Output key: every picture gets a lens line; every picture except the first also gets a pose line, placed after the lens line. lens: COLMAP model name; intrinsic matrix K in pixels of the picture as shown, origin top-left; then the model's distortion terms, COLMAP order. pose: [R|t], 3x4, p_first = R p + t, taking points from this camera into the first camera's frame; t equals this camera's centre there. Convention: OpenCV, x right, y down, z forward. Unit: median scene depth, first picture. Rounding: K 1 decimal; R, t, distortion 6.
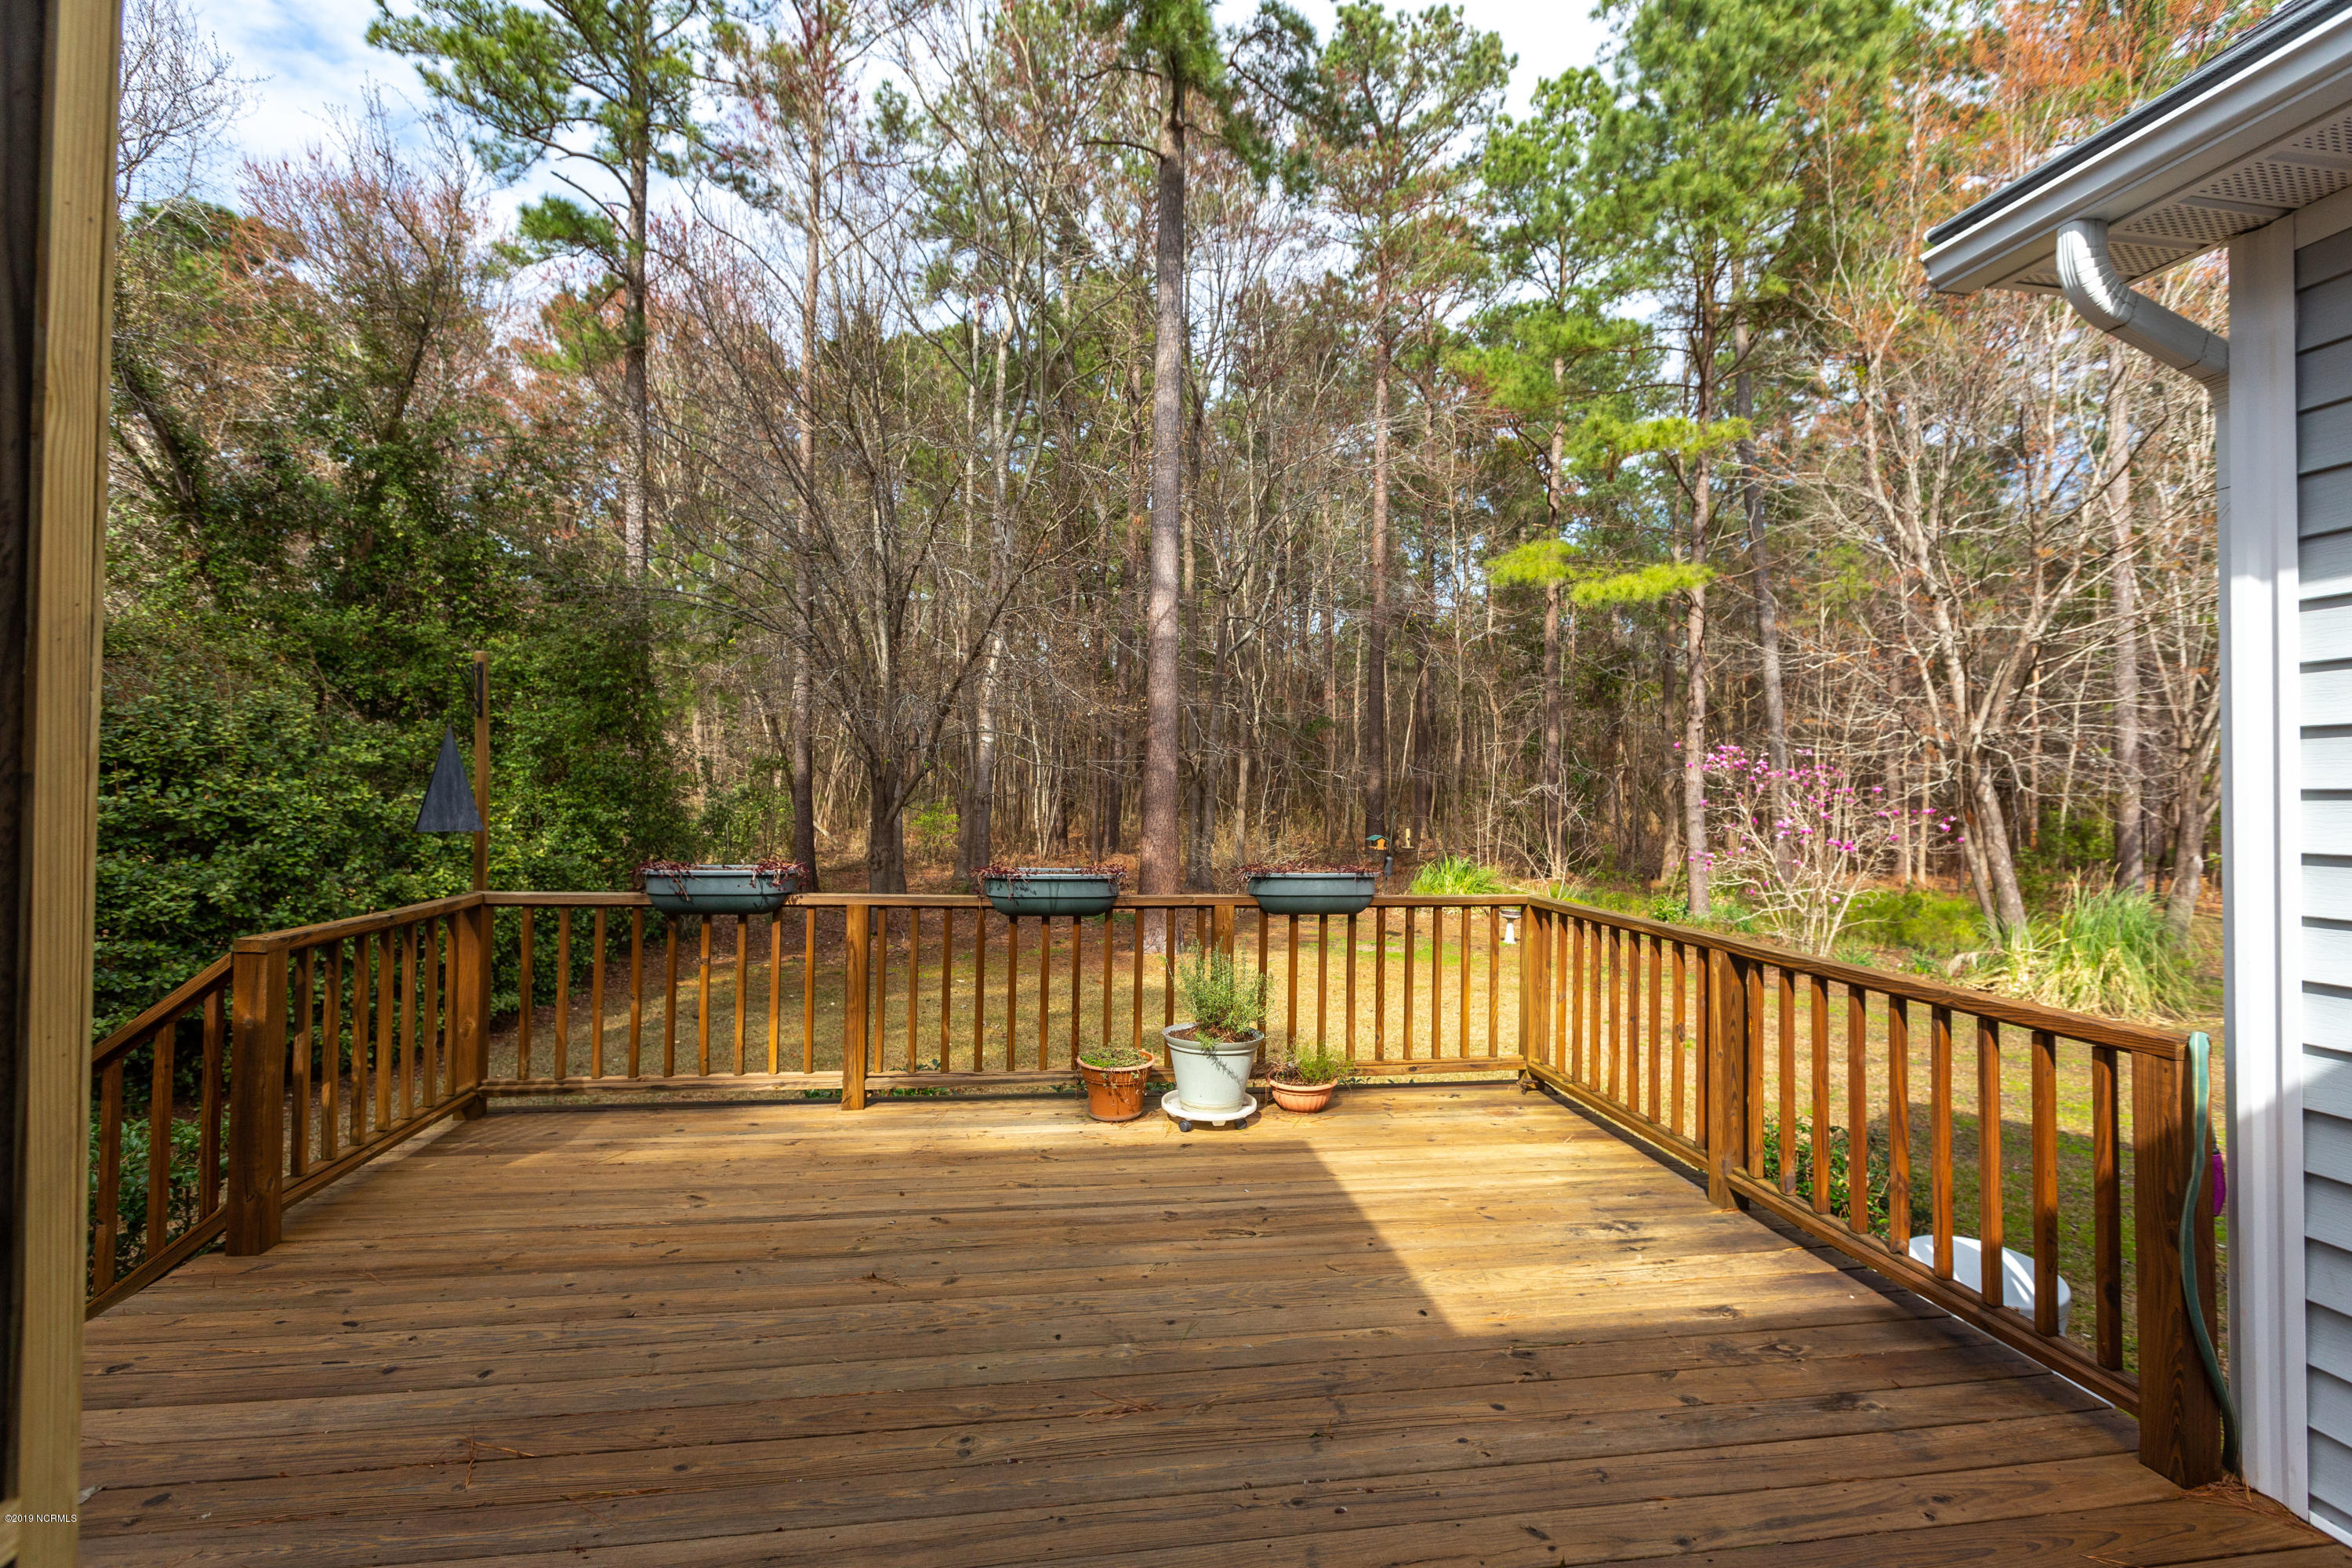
lens RADIAL K [[1054.1, 0, 1173.2], [0, 1054.1, 774.2], [0, 0, 1]] dist [0.000892, -0.000117]
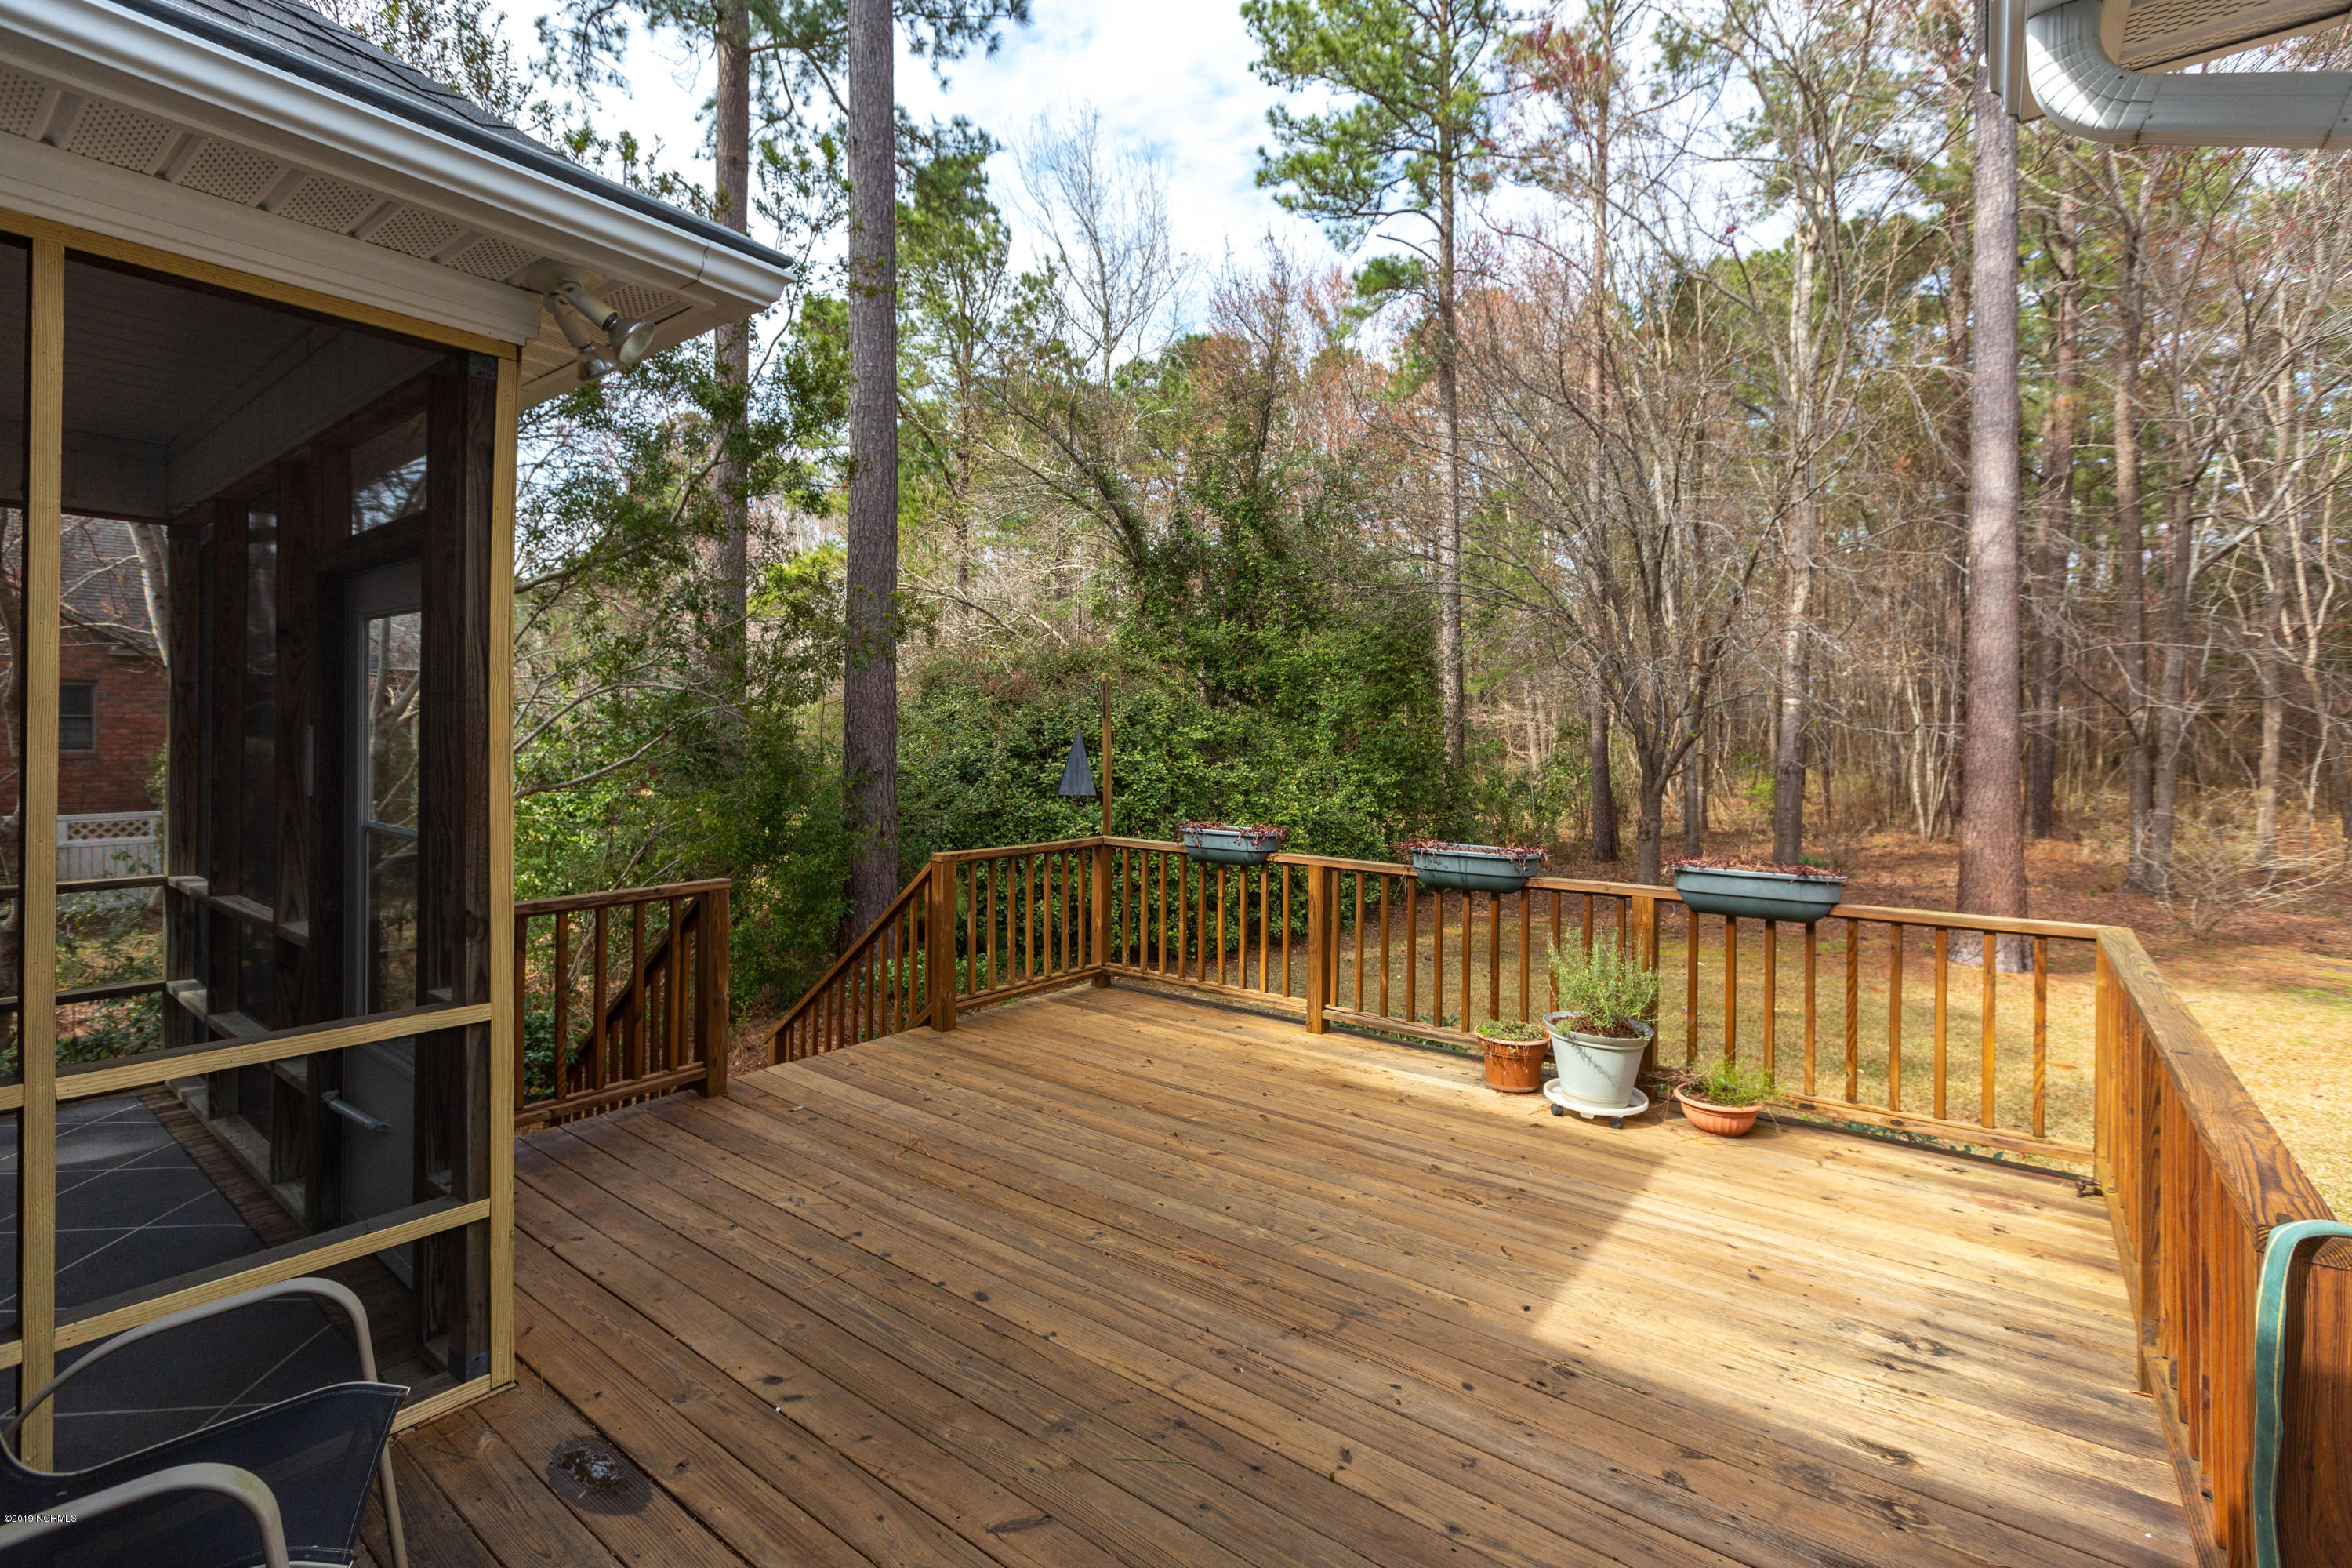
lens RADIAL K [[1055.7, 0, 1177.0], [0, 1055.7, 747.1], [0, 0, 1]] dist [-0.000204, -0.000150]
pose [[0.691770, -0.000514, -0.722117, 0.523376], [0.008124, 0.999942, 0.007071, -0.025369], [0.722072, -0.010758, 0.691734, 0.046905]]
